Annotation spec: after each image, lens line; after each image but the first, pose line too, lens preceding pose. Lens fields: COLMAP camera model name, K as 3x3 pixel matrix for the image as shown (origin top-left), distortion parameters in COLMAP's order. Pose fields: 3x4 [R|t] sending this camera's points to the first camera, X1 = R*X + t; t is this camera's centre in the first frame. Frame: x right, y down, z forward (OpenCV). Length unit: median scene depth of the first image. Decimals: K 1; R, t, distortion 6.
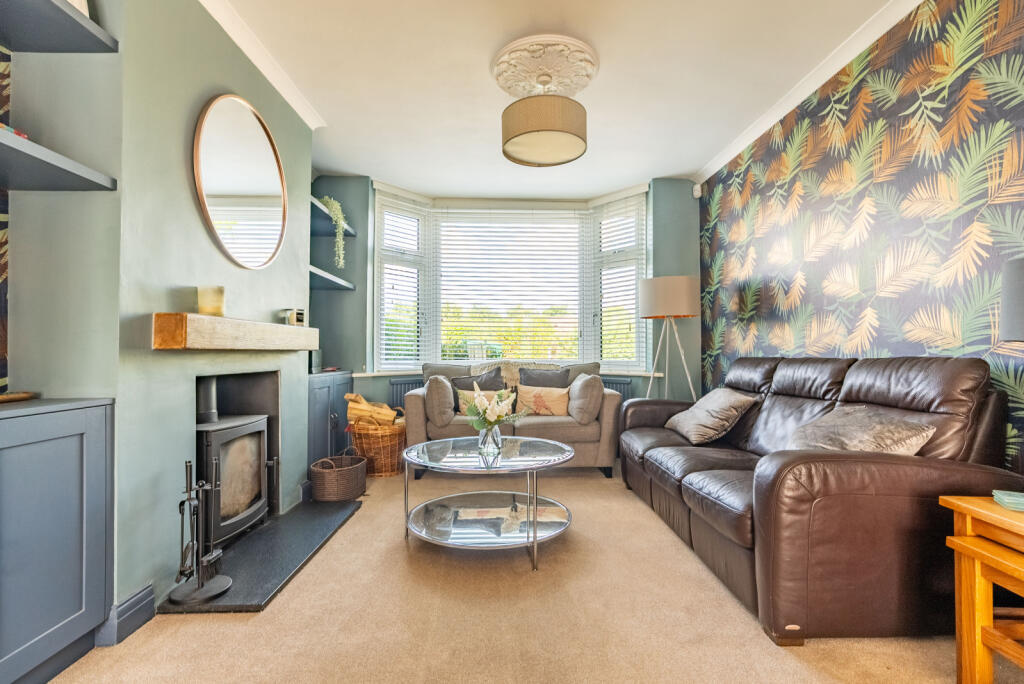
lens RADIAL K [[467.3, 0, 515.4], [0, 467.3, 341.7], [0, 0, 1]] dist [-0.017719, 0.002236]
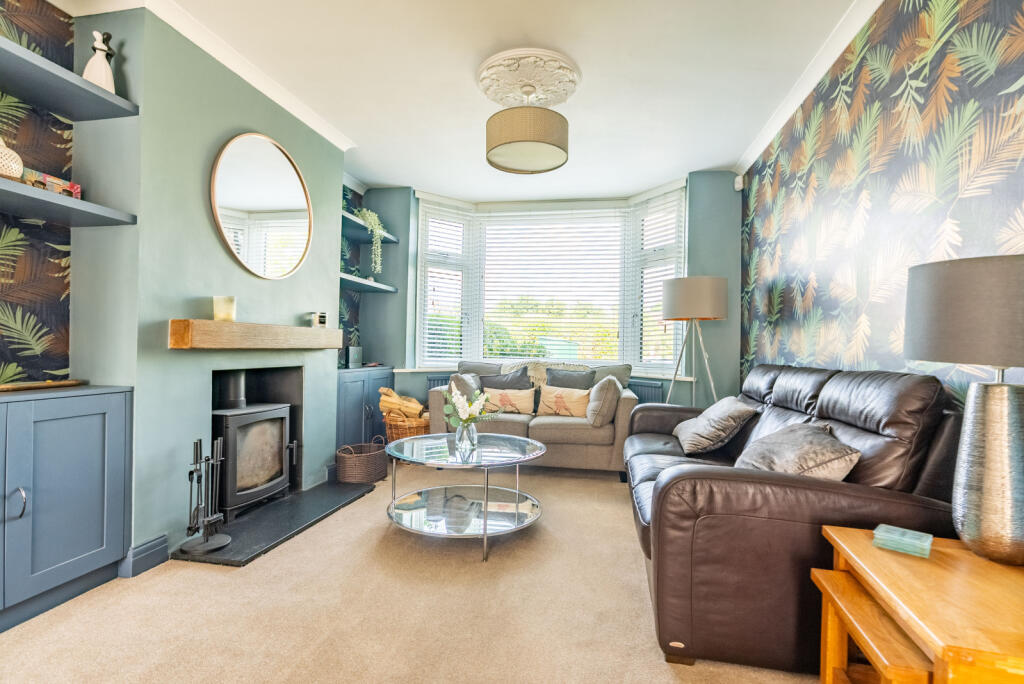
lens RADIAL K [[467.3, 0, 504.4], [0, 467.3, 342.8], [0, 0, 1]] dist [-0.017719, 0.002236]
pose [[0.976474, 0.014924, -0.215119, 0.266138], [-0.012784, 0.999854, 0.011332, -0.017917], [0.215257, -0.008315, 0.976522, -0.021604]]
